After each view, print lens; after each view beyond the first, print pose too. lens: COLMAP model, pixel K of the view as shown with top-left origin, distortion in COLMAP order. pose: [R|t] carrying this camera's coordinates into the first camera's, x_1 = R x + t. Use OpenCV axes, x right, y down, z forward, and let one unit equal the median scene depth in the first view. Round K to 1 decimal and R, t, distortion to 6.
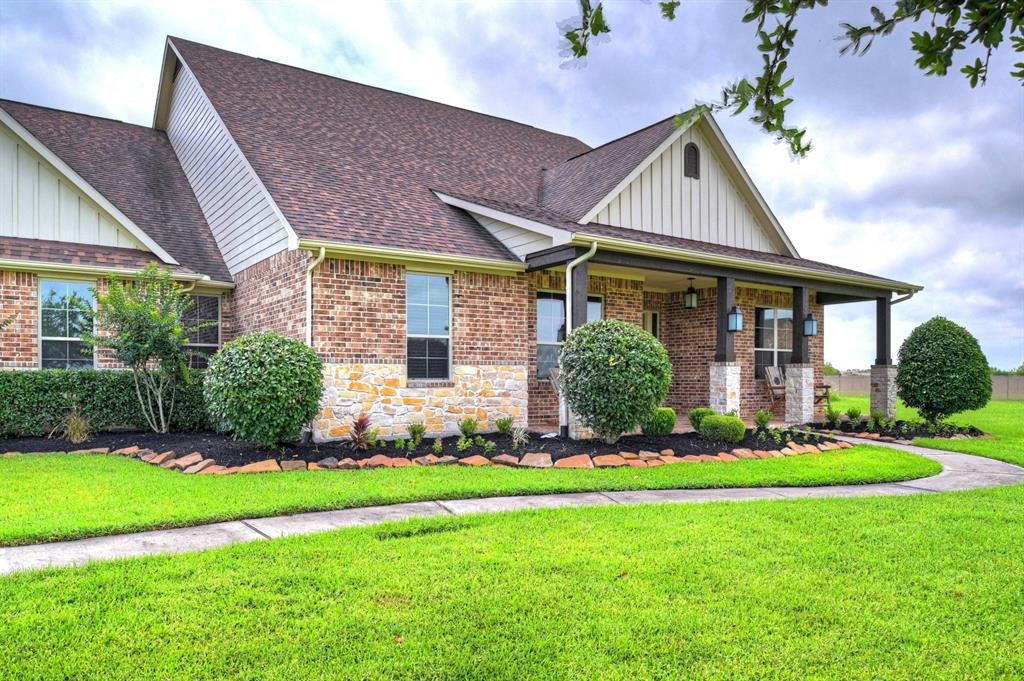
lens RADIAL K [[711.0, 0, 510.1], [0, 711.0, 343.8], [0, 0, 1]] dist [-0.004497, -0.005062]
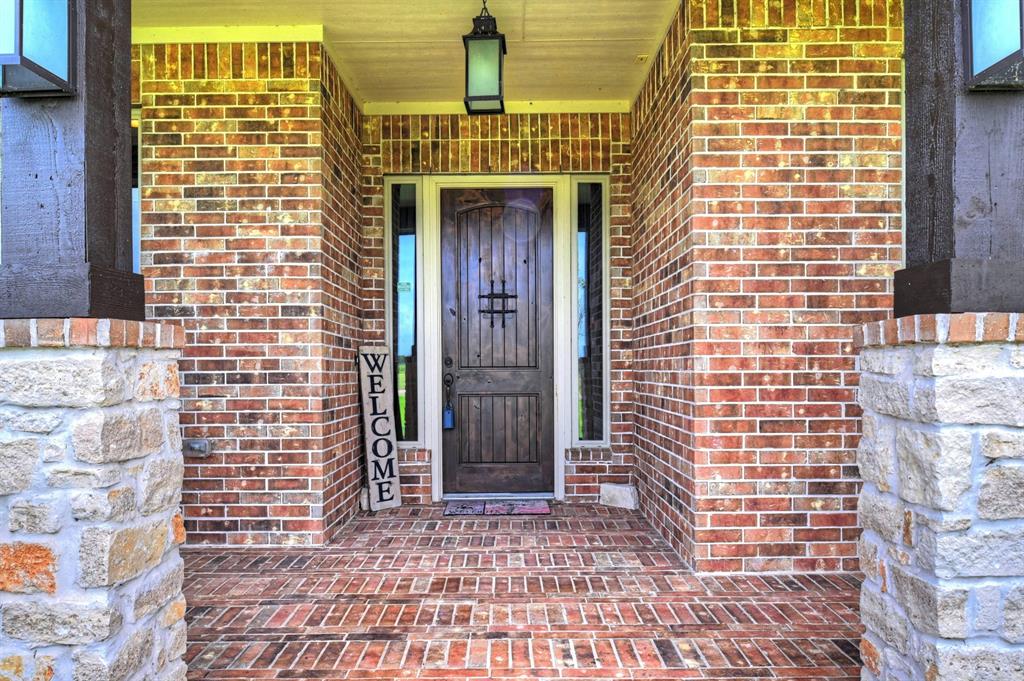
lens RADIAL K [[711.0, 0, 512.0], [0, 711.0, 348.0], [0, 0, 1]] dist [-0.004497, -0.005062]
pose [[0.818705, -0.015602, -0.574002, 0.411661], [0.033323, 0.999237, 0.020368, 0.027615], [0.573246, -0.035803, 0.818601, 0.825985]]
